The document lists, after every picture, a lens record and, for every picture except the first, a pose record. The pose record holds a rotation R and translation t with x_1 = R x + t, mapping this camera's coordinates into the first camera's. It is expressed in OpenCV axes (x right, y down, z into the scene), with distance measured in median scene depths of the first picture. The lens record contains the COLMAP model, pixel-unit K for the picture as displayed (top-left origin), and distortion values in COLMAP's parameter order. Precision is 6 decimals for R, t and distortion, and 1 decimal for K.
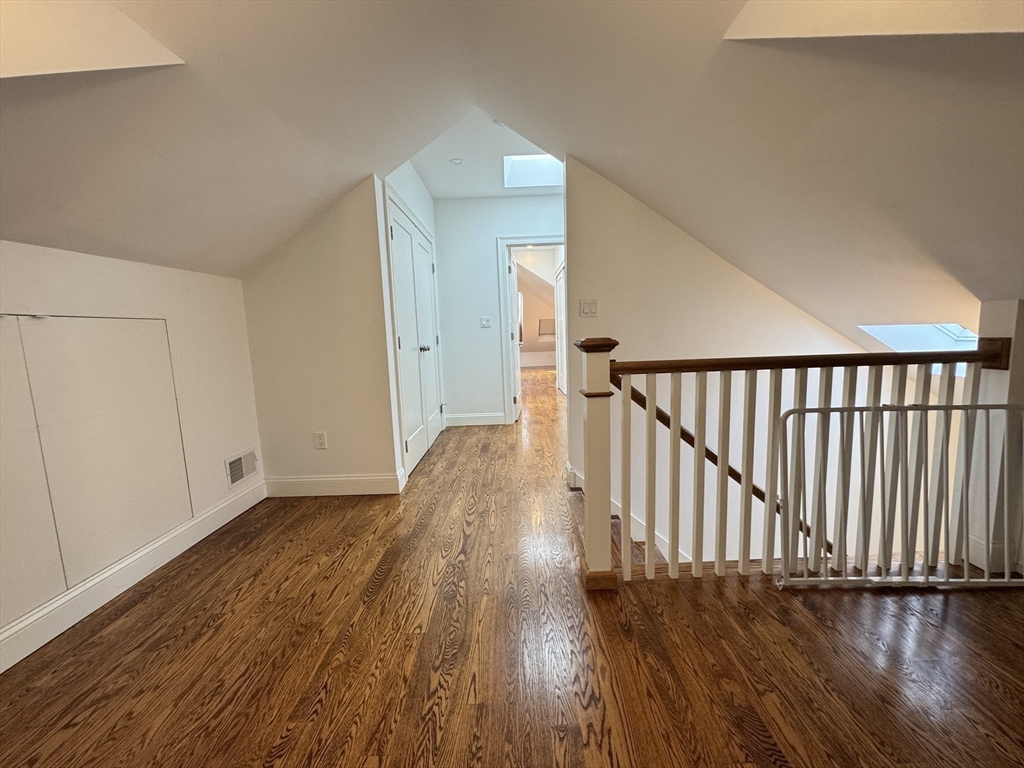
lens RADIAL K [[406.4, 0, 512.0], [0, 406.4, 384.0], [0, 0, 1]] dist [-0.006416, 0.000421]
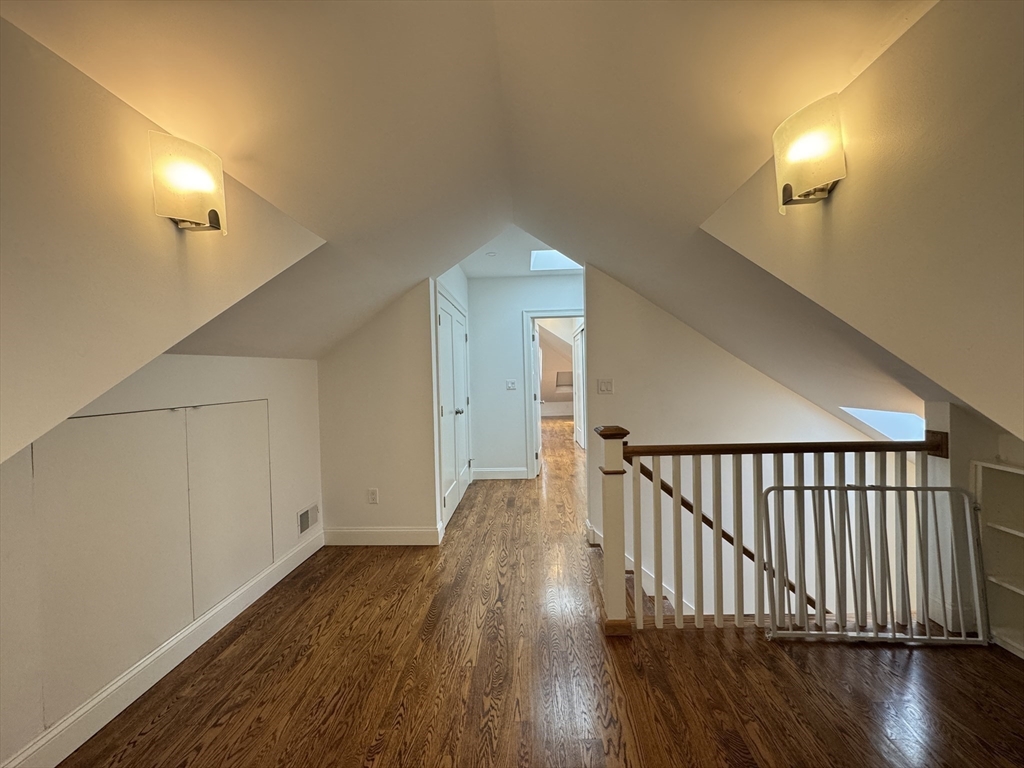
lens RADIAL K [[406.4, 0, 512.0], [0, 406.4, 384.0], [0, 0, 1]] dist [-0.006416, 0.000421]
pose [[0.999204, 0.012314, -0.037950, -0.059526], [-0.016280, 0.994227, -0.106055, -0.106046], [0.036425, 0.106589, 0.993636, -0.293258]]
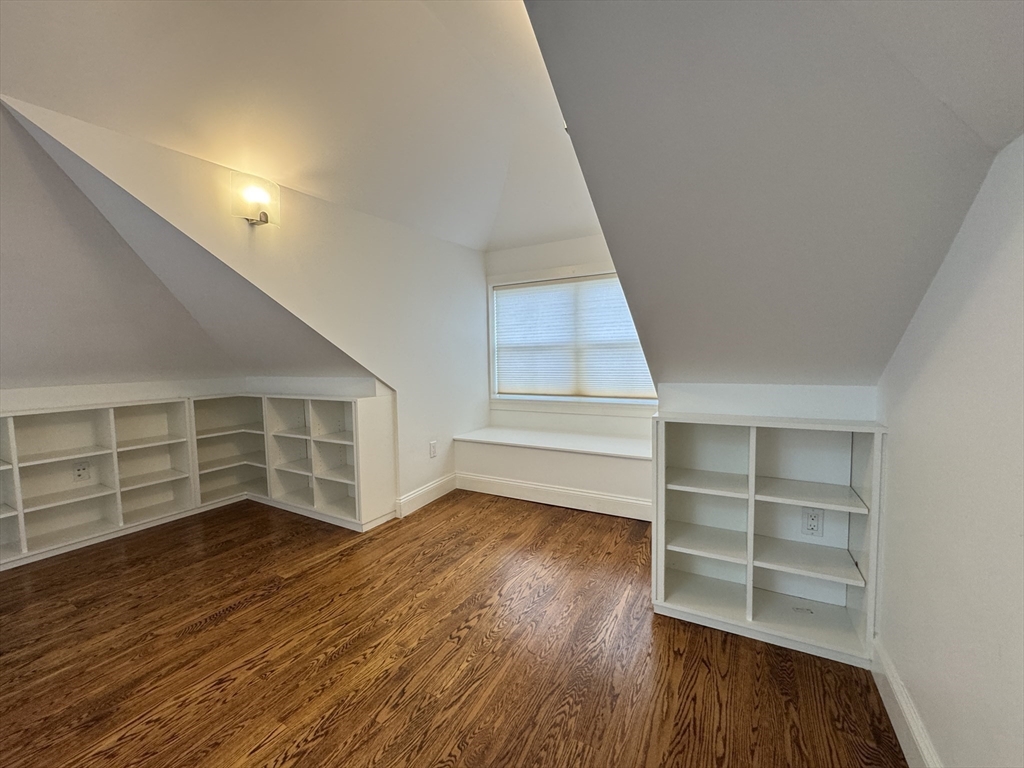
lens RADIAL K [[406.4, 0, 512.0], [0, 406.4, 384.0], [0, 0, 1]] dist [-0.006416, 0.000421]
pose [[-0.875406, 0.020102, 0.482970, -0.814613], [0.110430, 0.981030, 0.159327, -0.116213], [-0.470605, 0.192810, -0.861020, 1.054114]]
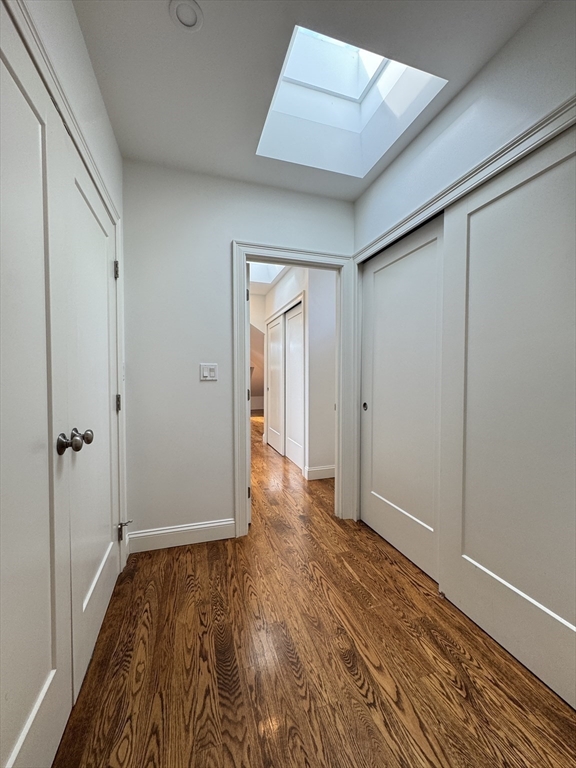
lens RADIAL K [[304.8, 0, 288.0], [0, 304.8, 384.0], [0, 0, 1]] dist [-0.006416, 0.000421]
pose [[0.951132, 0.028429, 0.307474, -0.263670], [0.003006, 0.994853, -0.101282, -0.254330], [-0.308770, 0.097257, 0.946151, 1.532436]]
